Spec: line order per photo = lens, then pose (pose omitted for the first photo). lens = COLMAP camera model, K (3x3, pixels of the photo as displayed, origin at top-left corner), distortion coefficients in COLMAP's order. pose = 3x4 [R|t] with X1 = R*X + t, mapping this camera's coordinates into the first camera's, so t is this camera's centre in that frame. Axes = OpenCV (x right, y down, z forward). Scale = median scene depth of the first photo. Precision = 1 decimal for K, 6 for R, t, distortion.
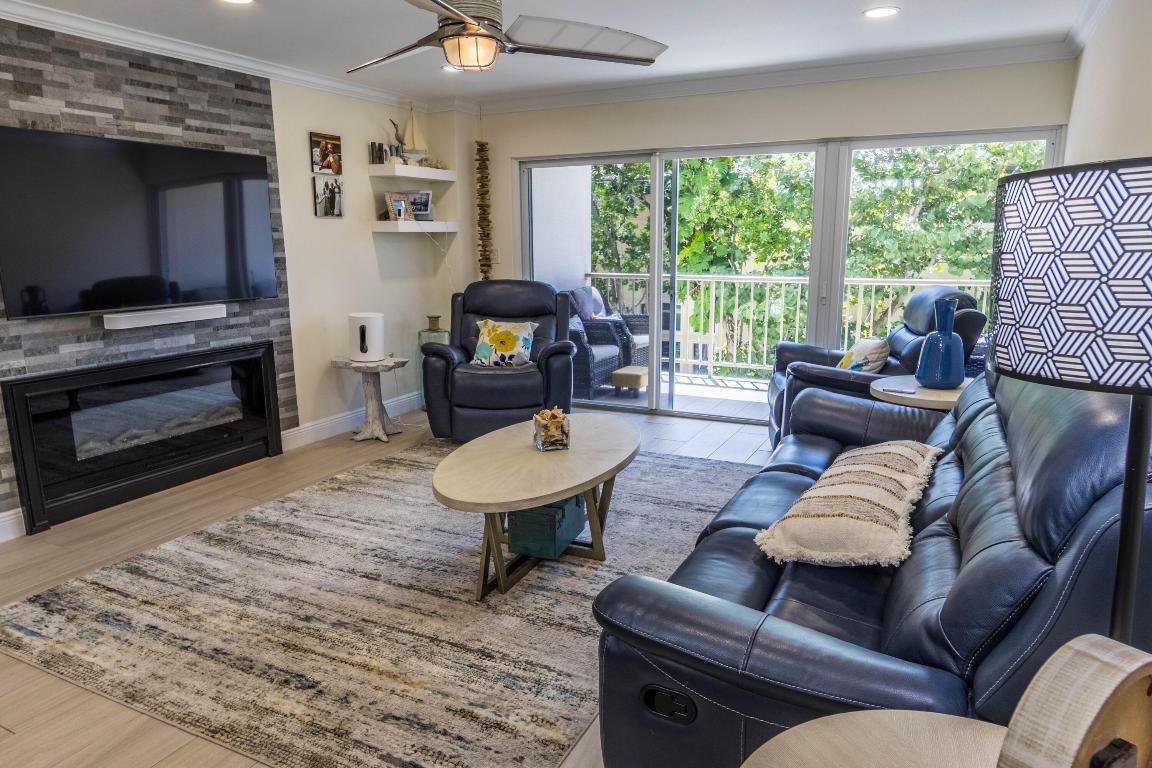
lens RADIAL K [[737.9, 0, 586.4], [0, 737.9, 386.1], [0, 0, 1]] dist [-0.004134, 0.000852]
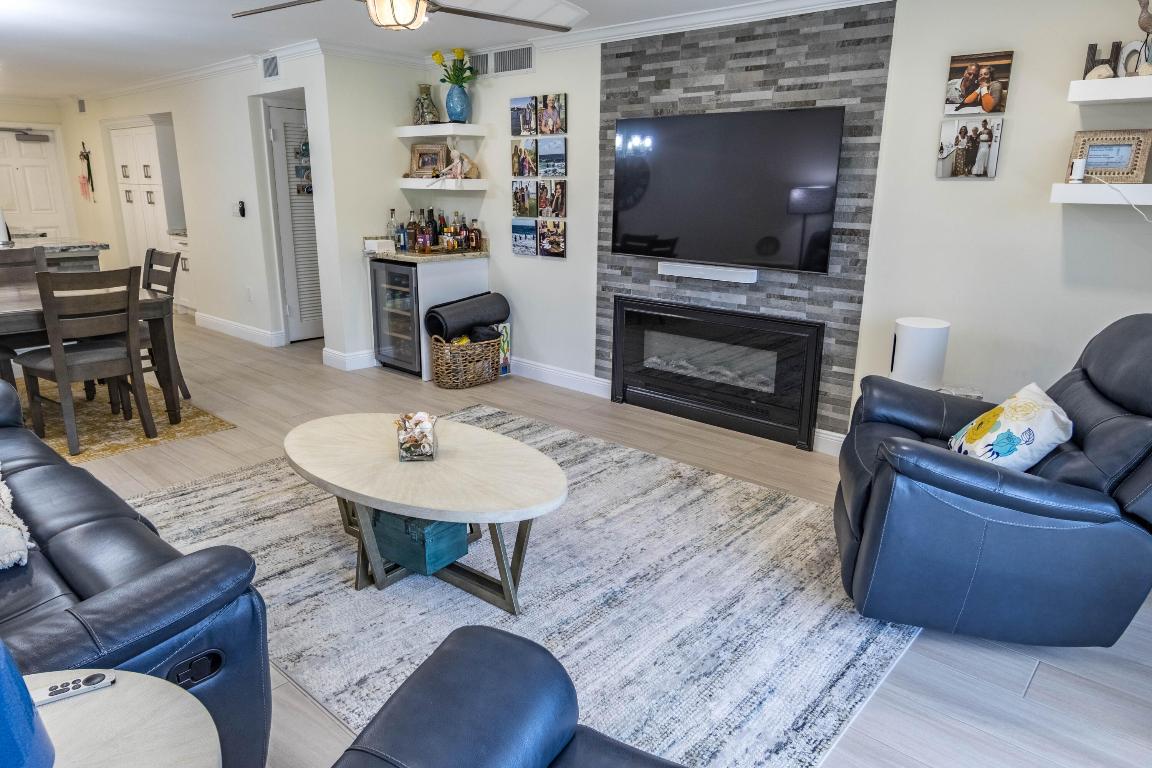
lens RADIAL K [[737.9, 0, 586.4], [0, 737.9, 386.1], [0, 0, 1]] dist [-0.004134, 0.000852]
pose [[-0.259596, 0.256058, -0.931152, 0.532324], [-0.203098, 0.928168, 0.311859, -0.234411], [0.944119, 0.270072, -0.188944, 1.037252]]
